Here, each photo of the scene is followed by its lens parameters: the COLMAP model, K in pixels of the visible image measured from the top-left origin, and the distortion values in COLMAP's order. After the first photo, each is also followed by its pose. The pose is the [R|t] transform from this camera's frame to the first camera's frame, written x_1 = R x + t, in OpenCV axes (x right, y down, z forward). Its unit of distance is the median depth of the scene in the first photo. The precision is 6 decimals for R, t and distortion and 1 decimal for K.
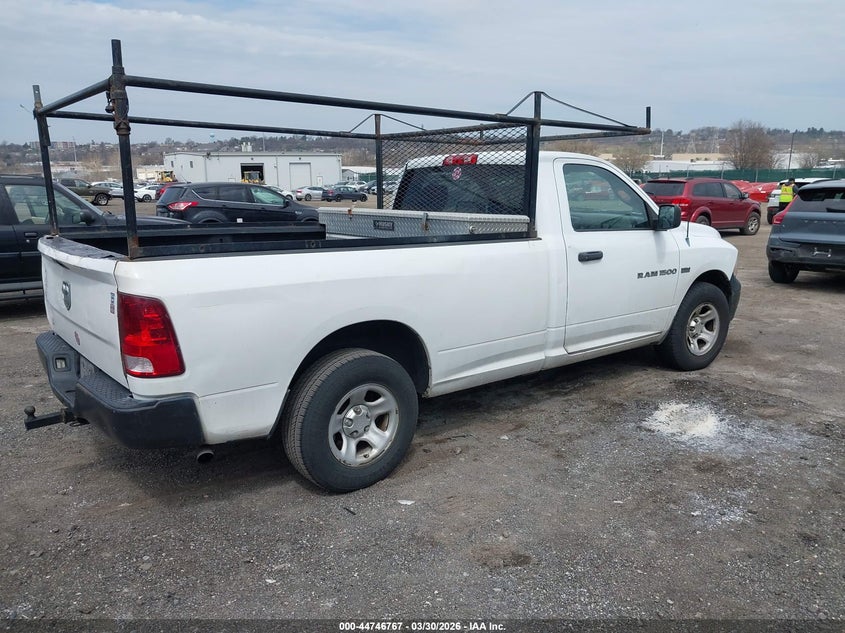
lens RADIAL K [[669.7, 0, 418.0], [0, 669.7, 317.4], [0, 0, 1]] dist [-0.012967, -0.006091]
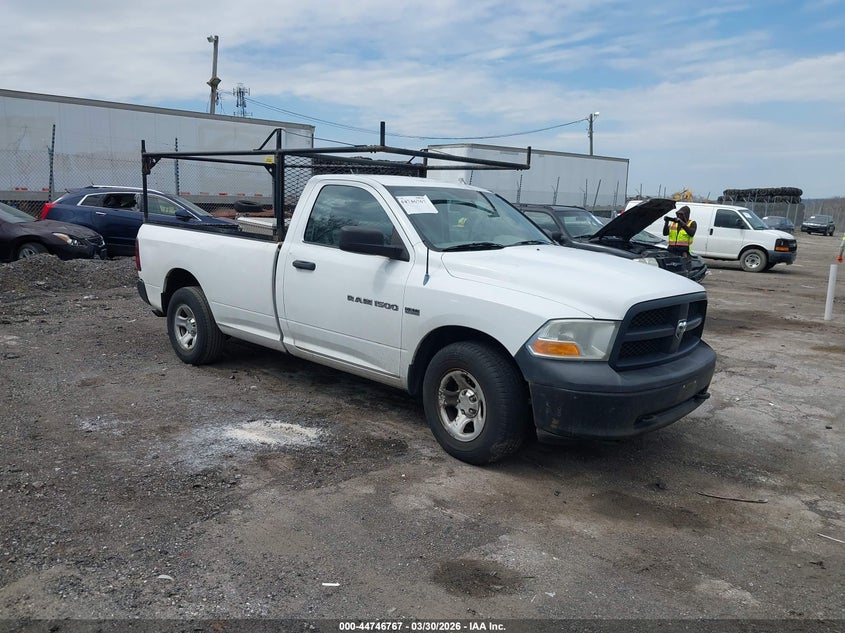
lens RADIAL K [[669.7, 0, 418.0], [0, 669.7, 317.4], [0, 0, 1]] dist [-0.012967, -0.006091]
pose [[0.148225, 0.177887, -0.972823, 1.455985], [-0.235186, 0.961809, 0.140039, -0.218854], [0.960581, 0.208038, 0.184401, 1.037979]]
